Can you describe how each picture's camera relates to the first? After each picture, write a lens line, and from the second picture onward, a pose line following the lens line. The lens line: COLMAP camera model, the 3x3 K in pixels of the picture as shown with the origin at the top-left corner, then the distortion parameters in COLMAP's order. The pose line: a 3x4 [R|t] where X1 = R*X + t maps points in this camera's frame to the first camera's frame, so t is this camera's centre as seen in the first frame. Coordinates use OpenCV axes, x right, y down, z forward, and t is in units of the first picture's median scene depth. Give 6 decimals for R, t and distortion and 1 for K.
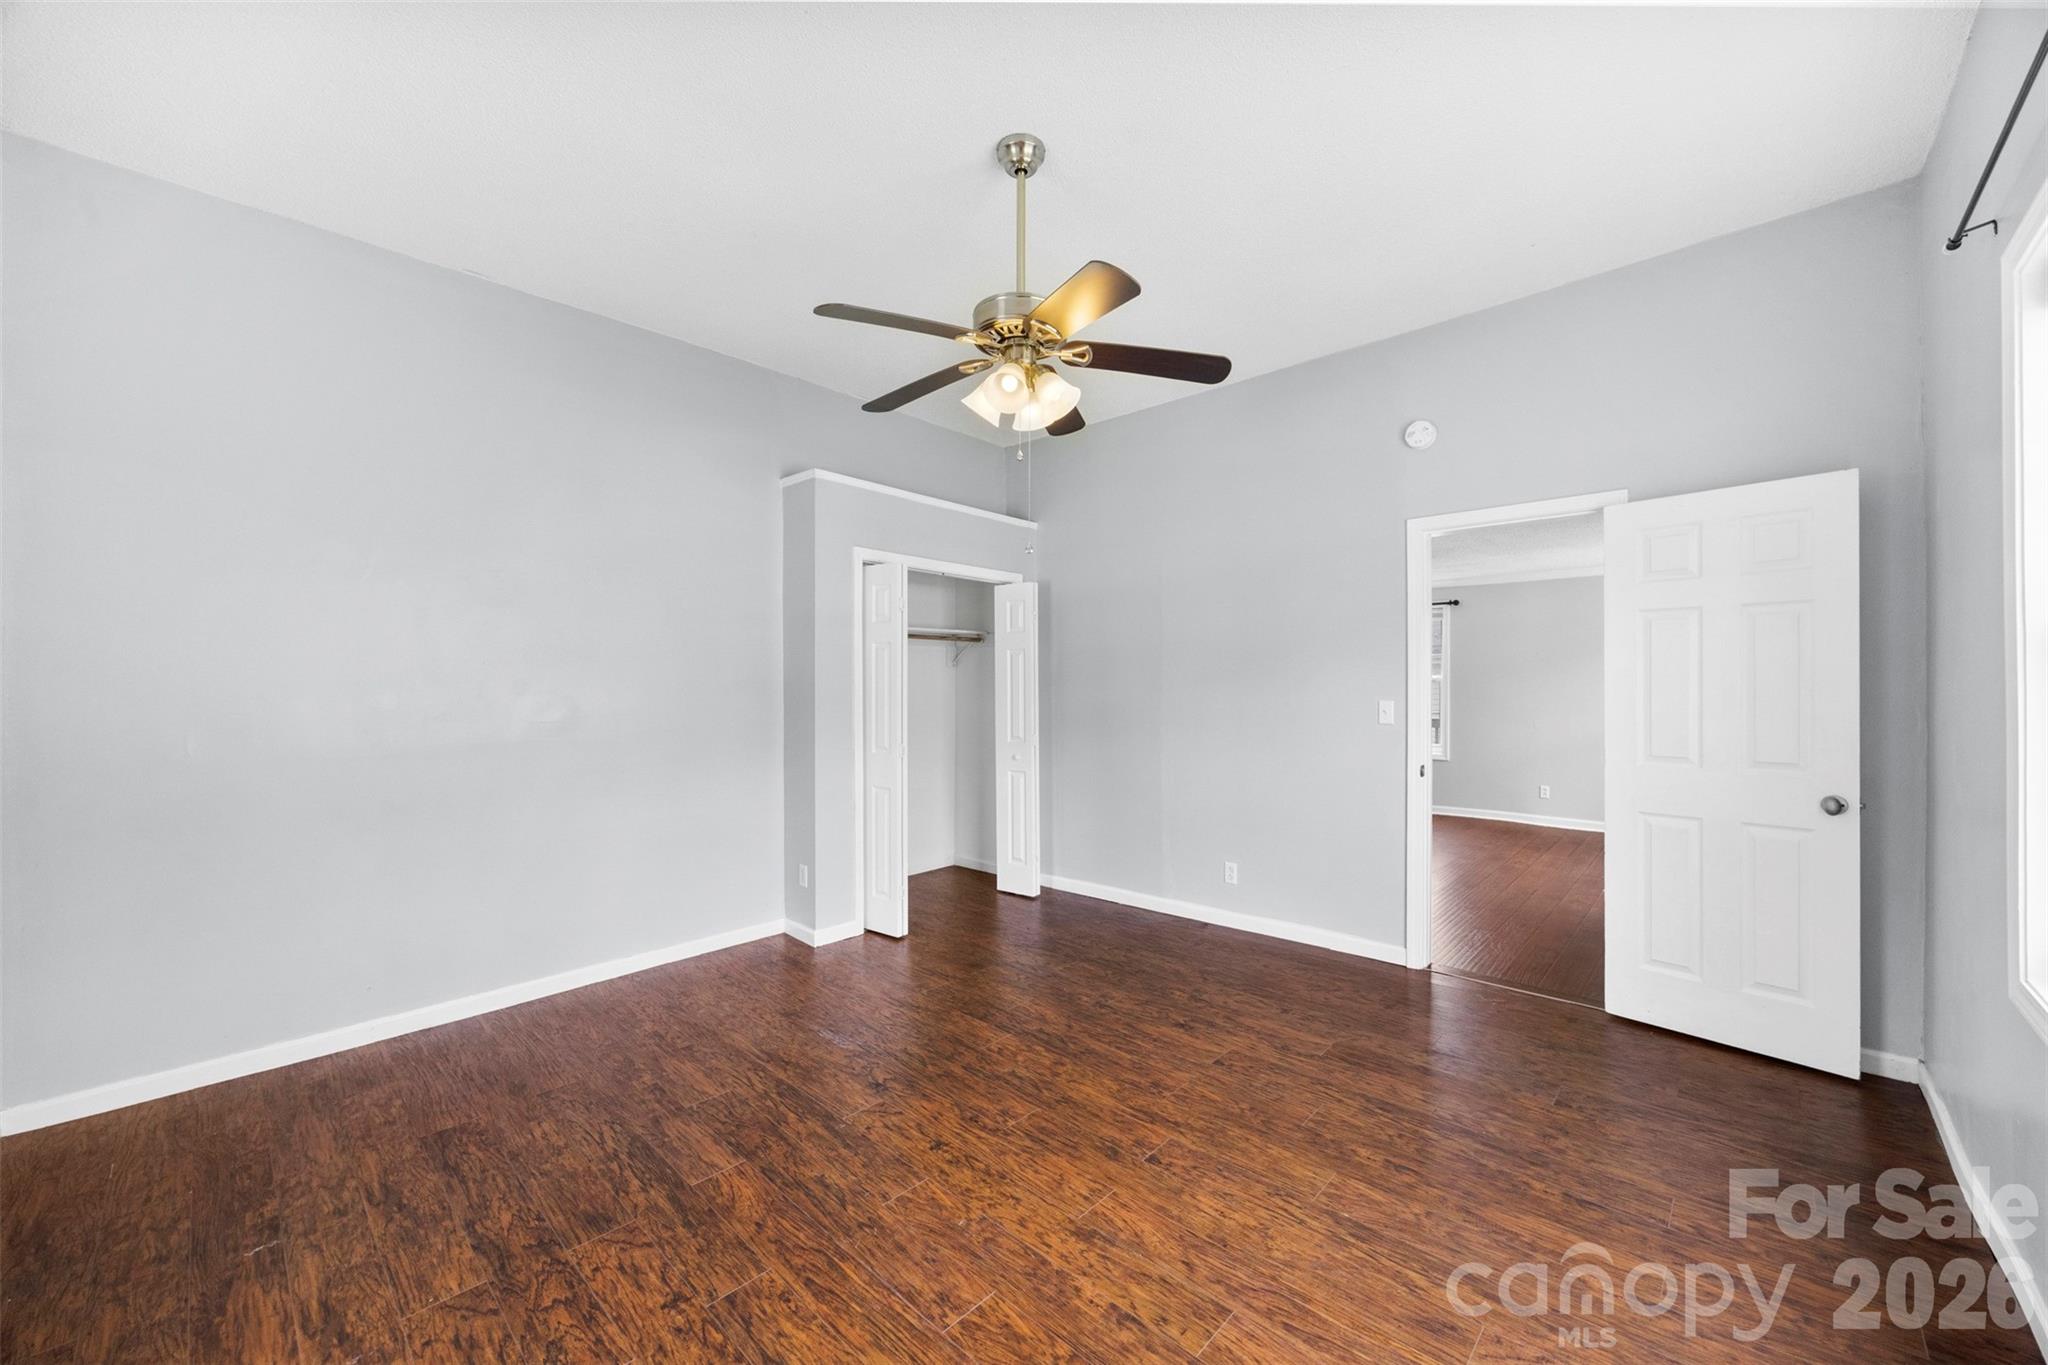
lens RADIAL K [[784.1, 0, 1037.3], [0, 784.1, 683.8], [0, 0, 1]] dist [-0.003240, 0.000461]
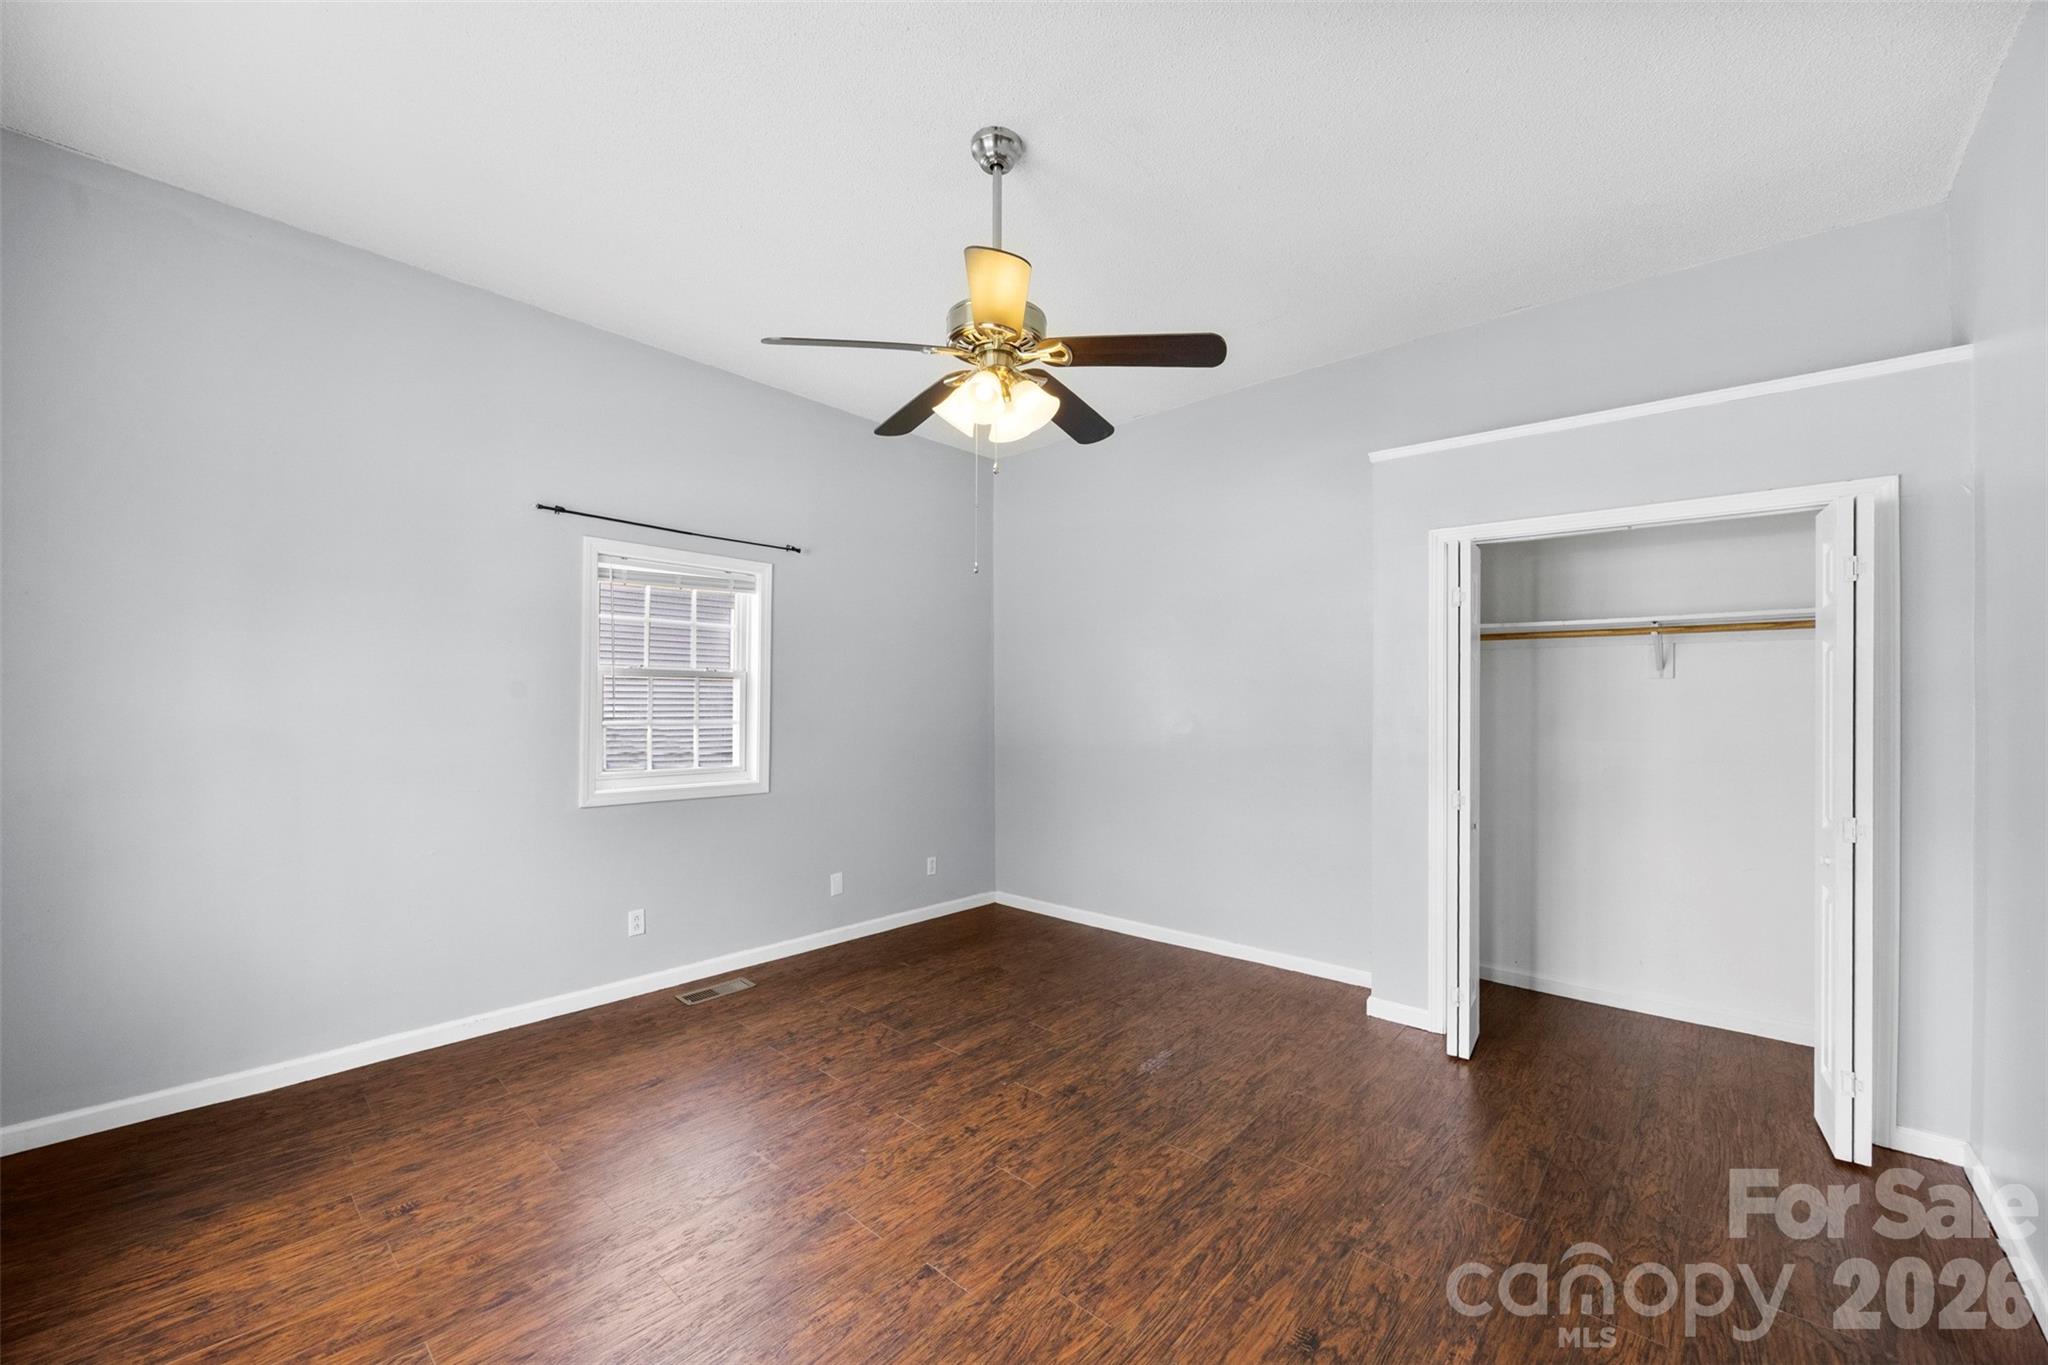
lens RADIAL K [[784.1, 0, 1027.2], [0, 784.1, 695.9], [0, 0, 1]] dist [-0.003240, 0.000461]
pose [[0.010613, -0.005202, -0.999930, 0.842421], [0.002883, 0.999982, -0.005172, -0.009700], [0.999940, -0.002828, 0.010628, 0.927970]]
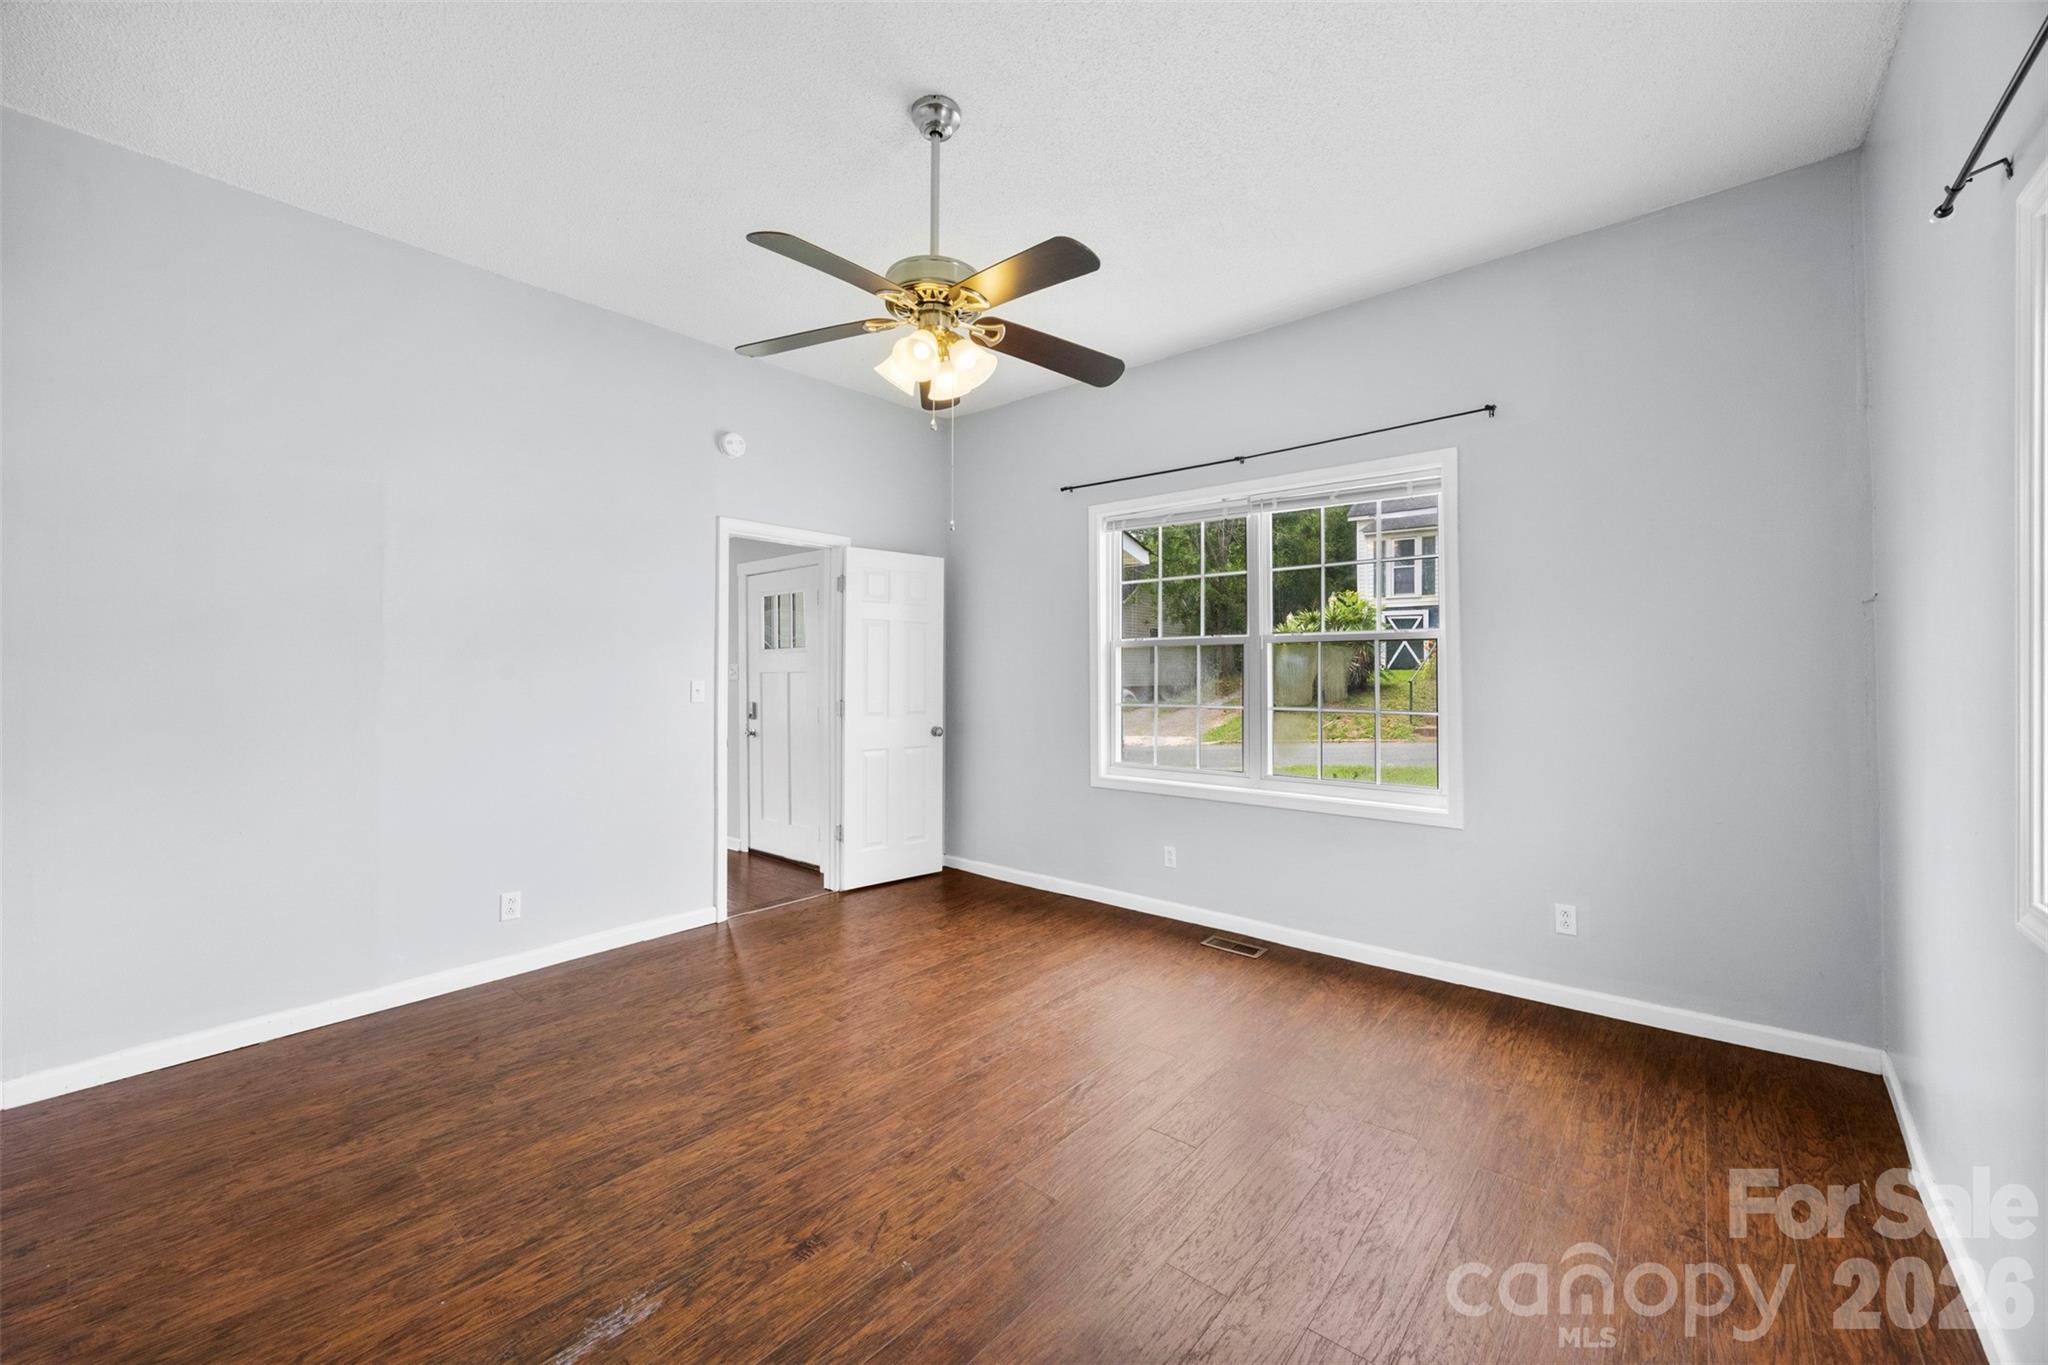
lens RADIAL K [[784.1, 0, 1036.6], [0, 784.1, 675.7], [0, 0, 1]] dist [-0.003240, 0.000461]
pose [[-0.055435, 0.000139, 0.998462, -0.889901], [-0.006359, 0.999980, -0.000492, 0.016117], [-0.998442, -0.006376, -0.055433, 0.835931]]
